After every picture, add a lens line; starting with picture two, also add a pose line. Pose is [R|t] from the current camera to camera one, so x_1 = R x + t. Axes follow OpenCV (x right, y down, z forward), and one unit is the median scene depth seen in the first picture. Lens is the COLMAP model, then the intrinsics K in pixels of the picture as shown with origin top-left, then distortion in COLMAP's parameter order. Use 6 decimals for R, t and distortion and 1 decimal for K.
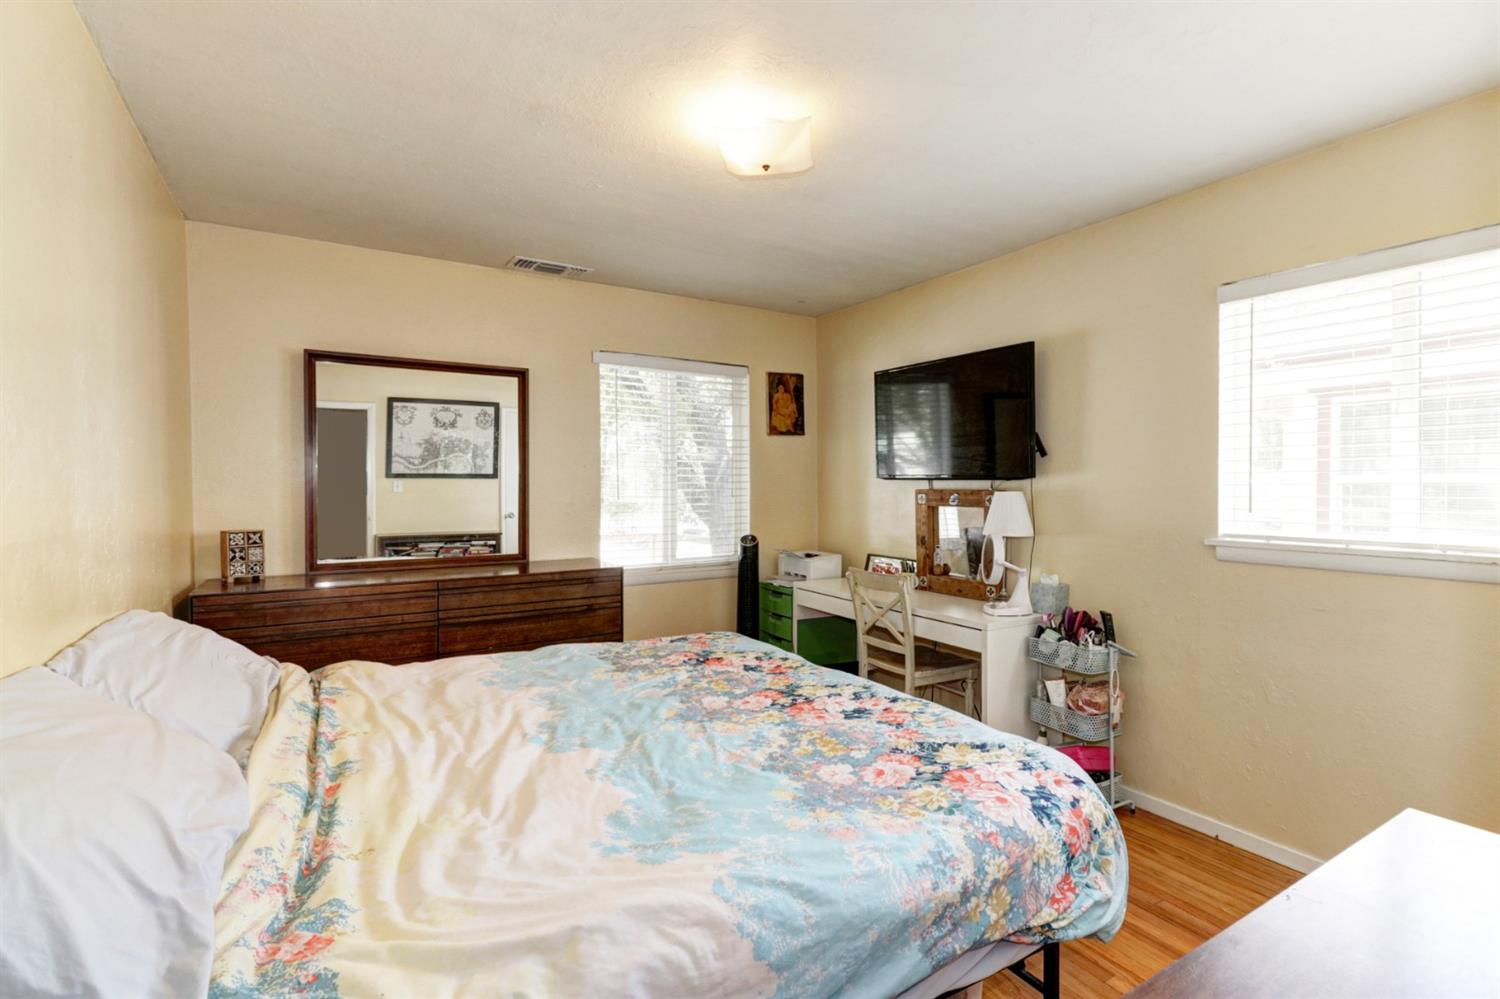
lens RADIAL K [[710.6, 0, 764.0], [0, 710.6, 493.5], [0, 0, 1]] dist [0.017787, -0.013670]
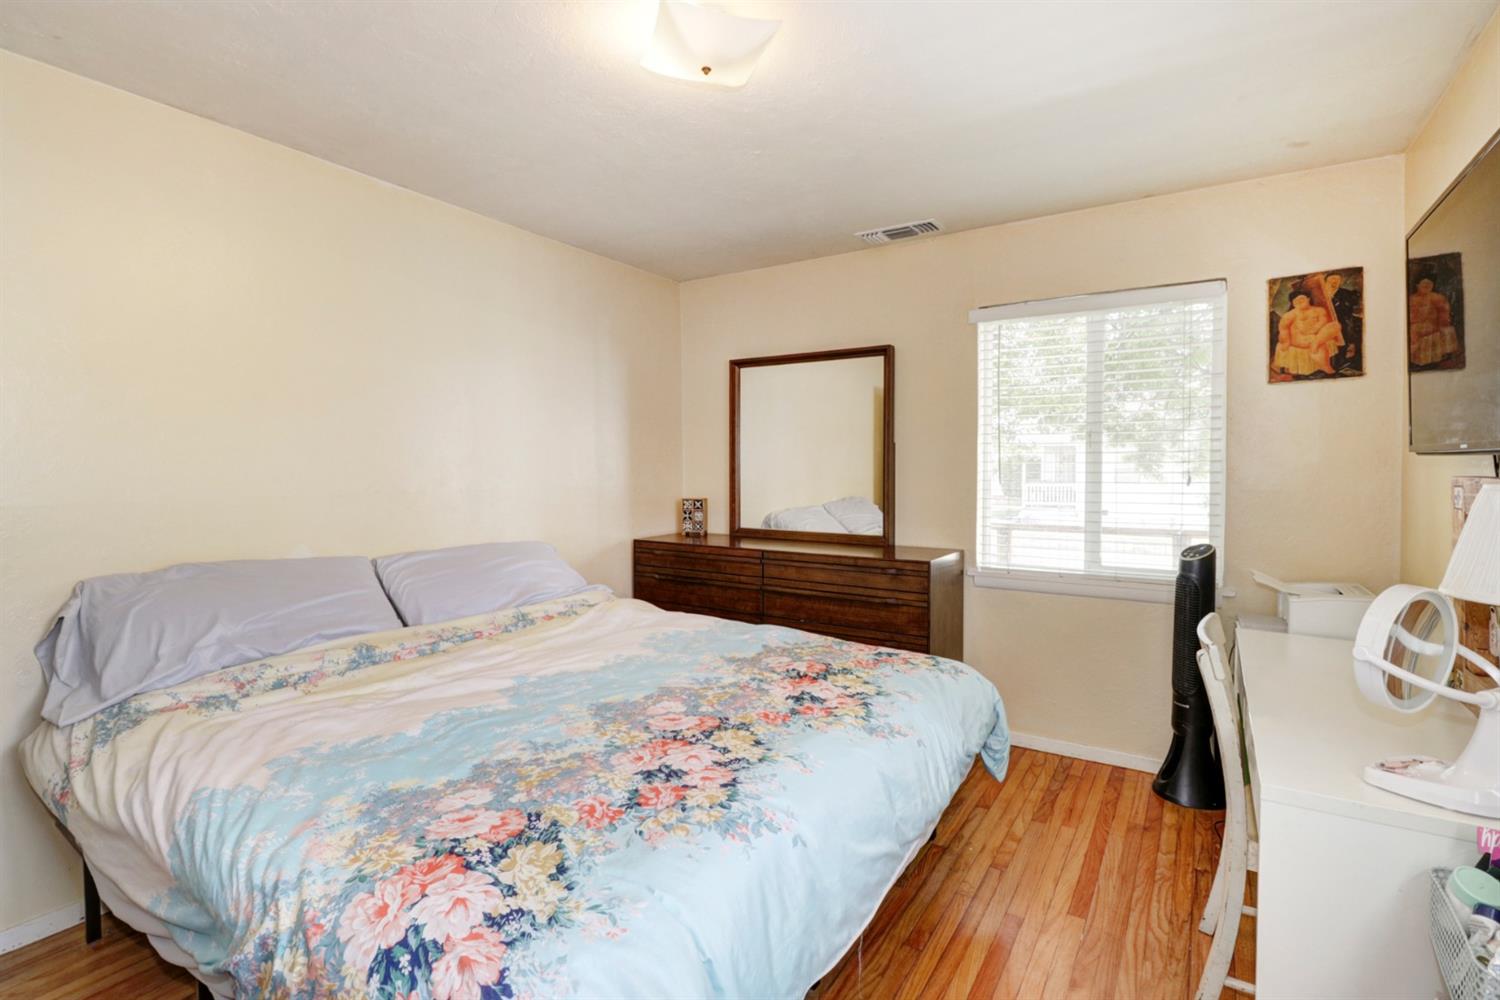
lens RADIAL K [[710.6, 0, 764.0], [0, 710.6, 494.0], [0, 0, 1]] dist [0.017787, -0.013670]
pose [[0.424580, 0.036107, -0.904670, 0.746152], [-0.010605, 0.999334, 0.034908, -0.009675], [0.905329, -0.005228, 0.424680, 0.693802]]
